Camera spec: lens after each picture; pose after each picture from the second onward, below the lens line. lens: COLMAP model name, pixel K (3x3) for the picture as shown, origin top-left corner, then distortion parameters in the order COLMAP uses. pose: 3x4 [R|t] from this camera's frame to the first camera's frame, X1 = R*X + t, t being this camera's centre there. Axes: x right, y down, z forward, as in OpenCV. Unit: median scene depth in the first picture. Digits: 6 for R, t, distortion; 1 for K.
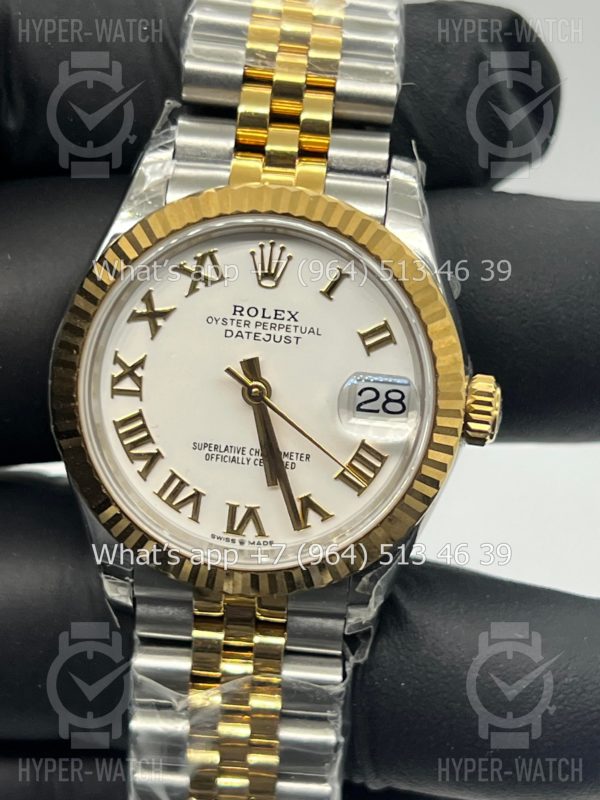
lens RADIAL K [[1821.6, 0, 296.8], [0, 1821.6, 417.4], [0, 0, 1]] dist [0.134200, 0.000000]
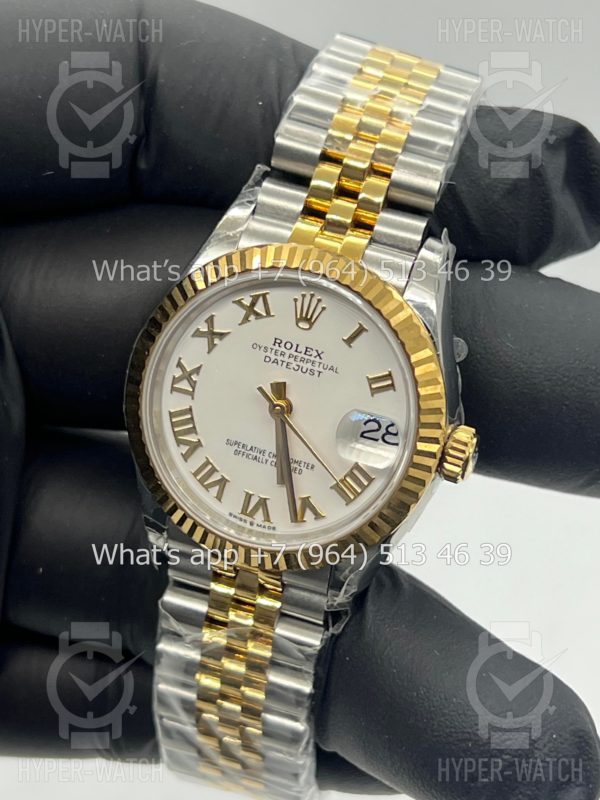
lens RADIAL K [[1821.6, 0, 274.7], [0, 1821.6, 389.1], [0, 0, 1]] dist [0.134200, 0.000000]
pose [[0.967893, 0.173803, -0.181594, 0.198573], [-0.166318, 0.984493, 0.055785, -0.096228], [0.188473, -0.023792, 0.981790, -0.233357]]
